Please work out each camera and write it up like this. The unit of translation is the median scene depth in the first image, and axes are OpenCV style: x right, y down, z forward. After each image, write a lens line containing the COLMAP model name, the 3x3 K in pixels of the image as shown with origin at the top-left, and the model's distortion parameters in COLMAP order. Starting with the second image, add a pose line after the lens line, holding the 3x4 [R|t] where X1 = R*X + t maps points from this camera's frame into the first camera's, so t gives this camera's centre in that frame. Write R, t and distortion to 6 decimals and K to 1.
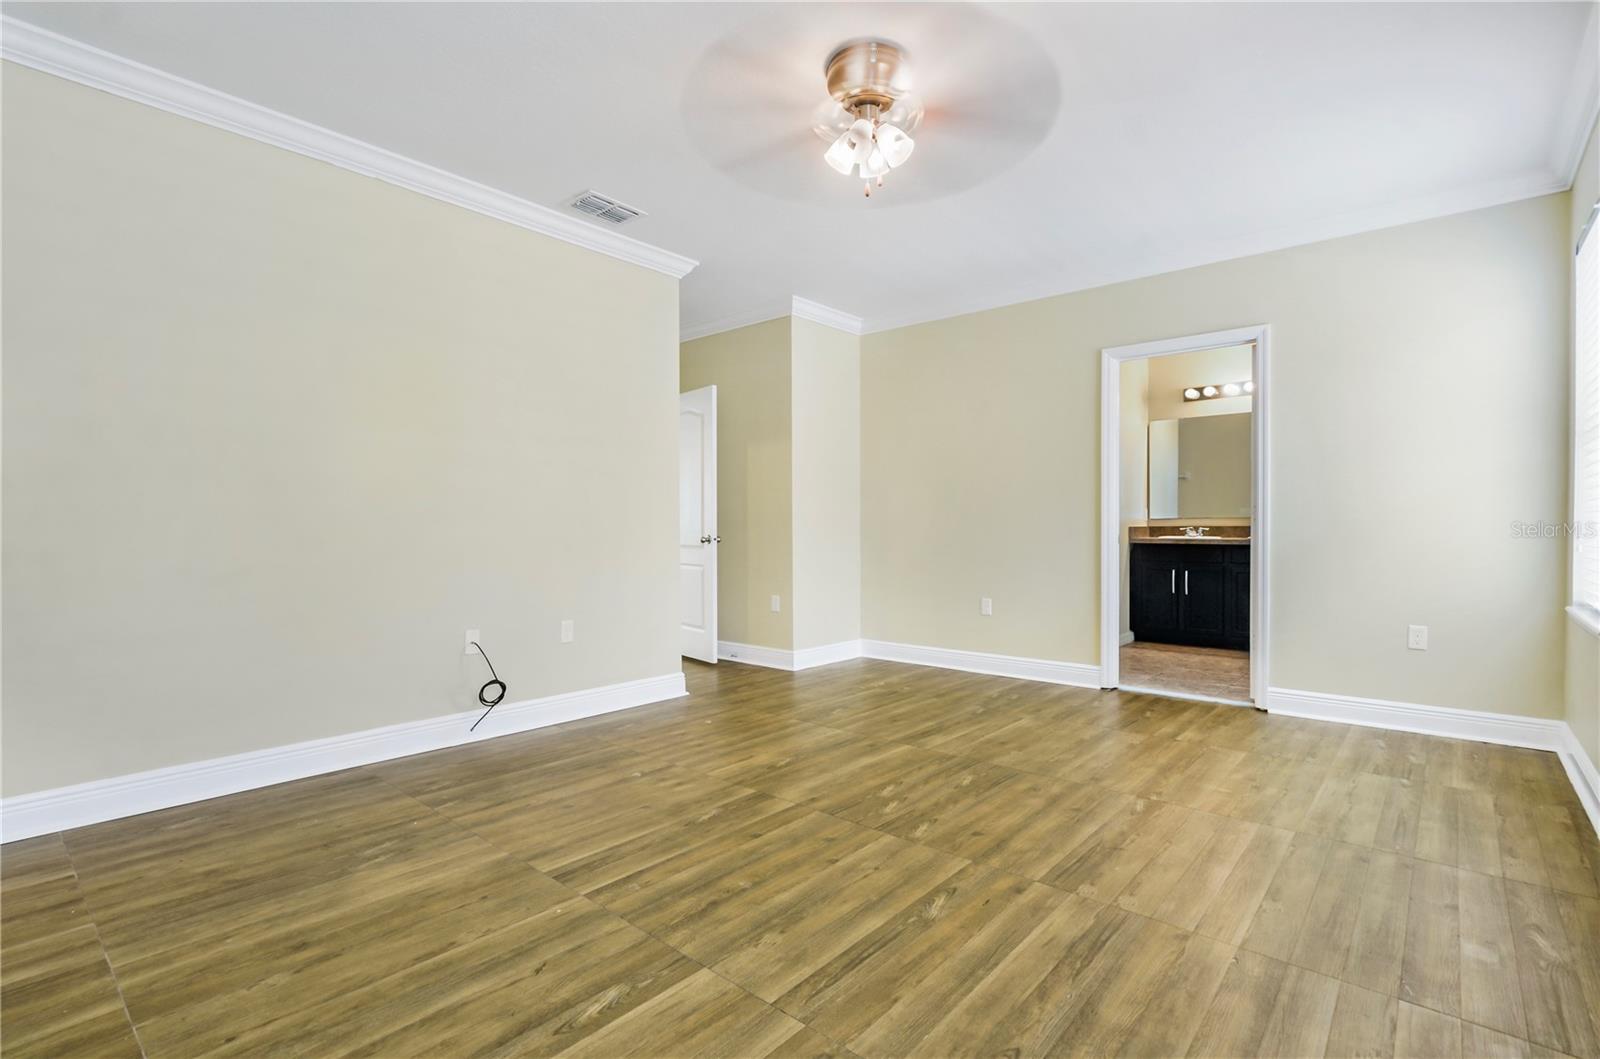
lens RADIAL K [[708.0, 0, 805.6], [0, 708.0, 536.2], [0, 0, 1]] dist [-0.001868, 0.000100]
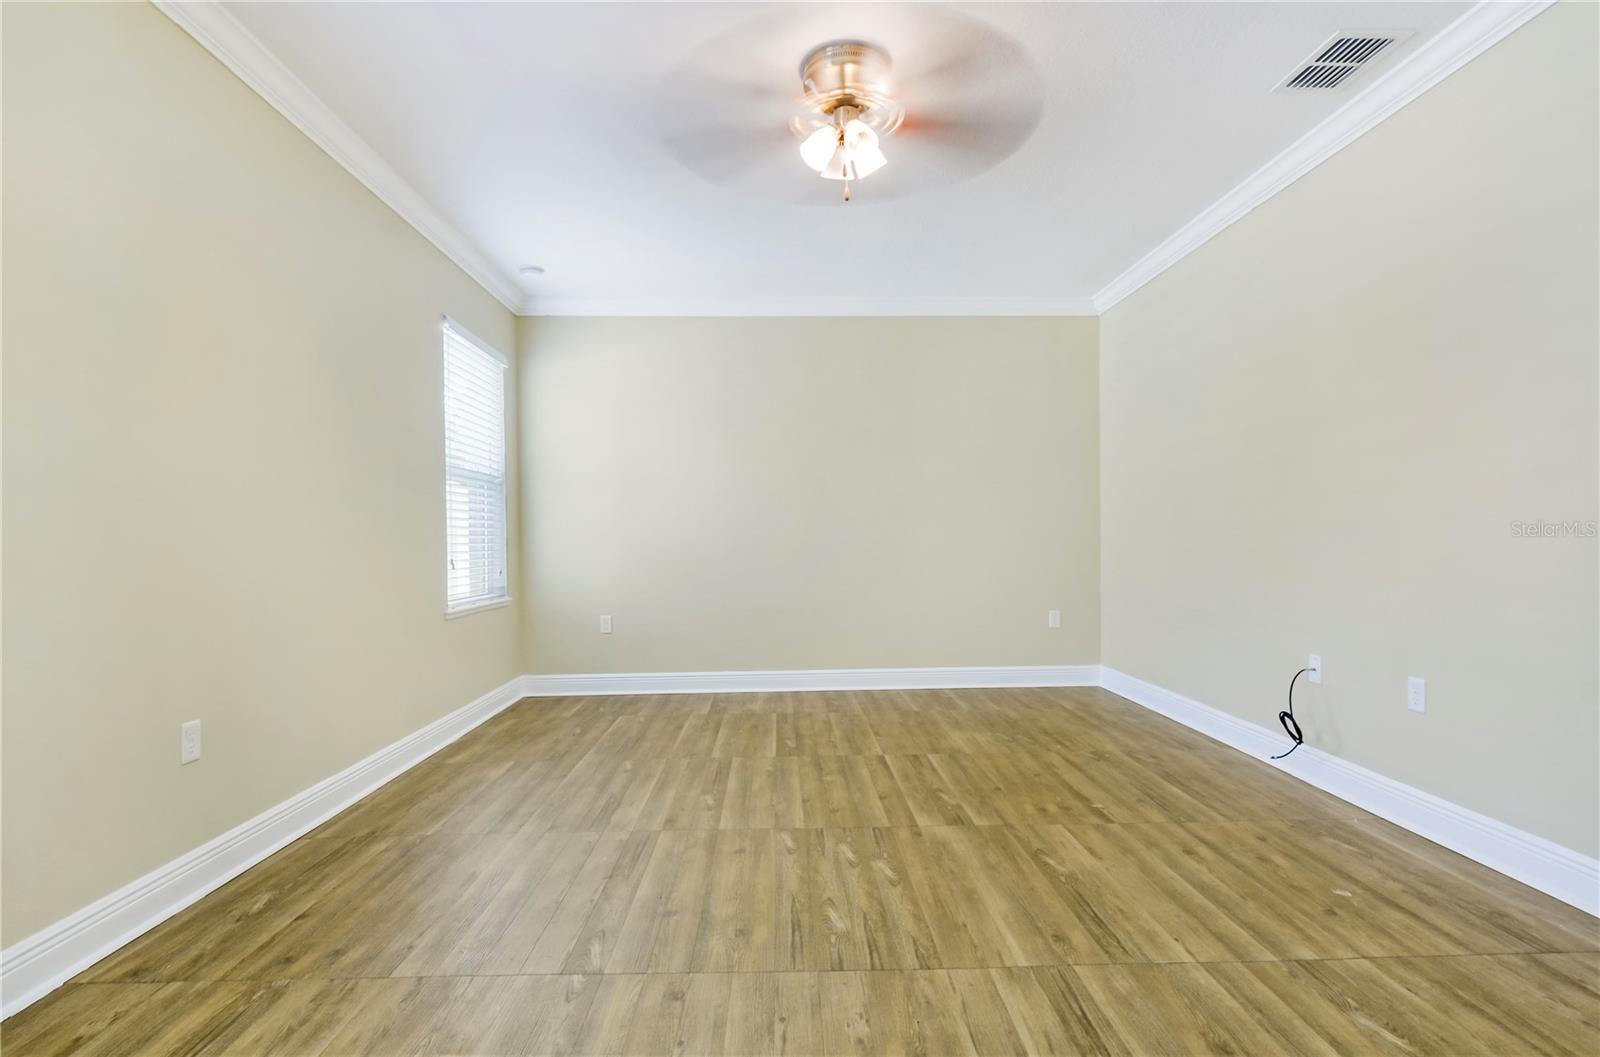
lens RADIAL K [[762.2, 0, 803.3], [0, 762.2, 554.9], [0, 0, 1]] dist [-0.001754, -0.000175]
pose [[-0.721955, 0.023811, -0.691530, 0.838962], [0.002710, 0.999497, 0.031587, -0.027078], [0.691935, 0.020930, -0.721657, 1.685559]]
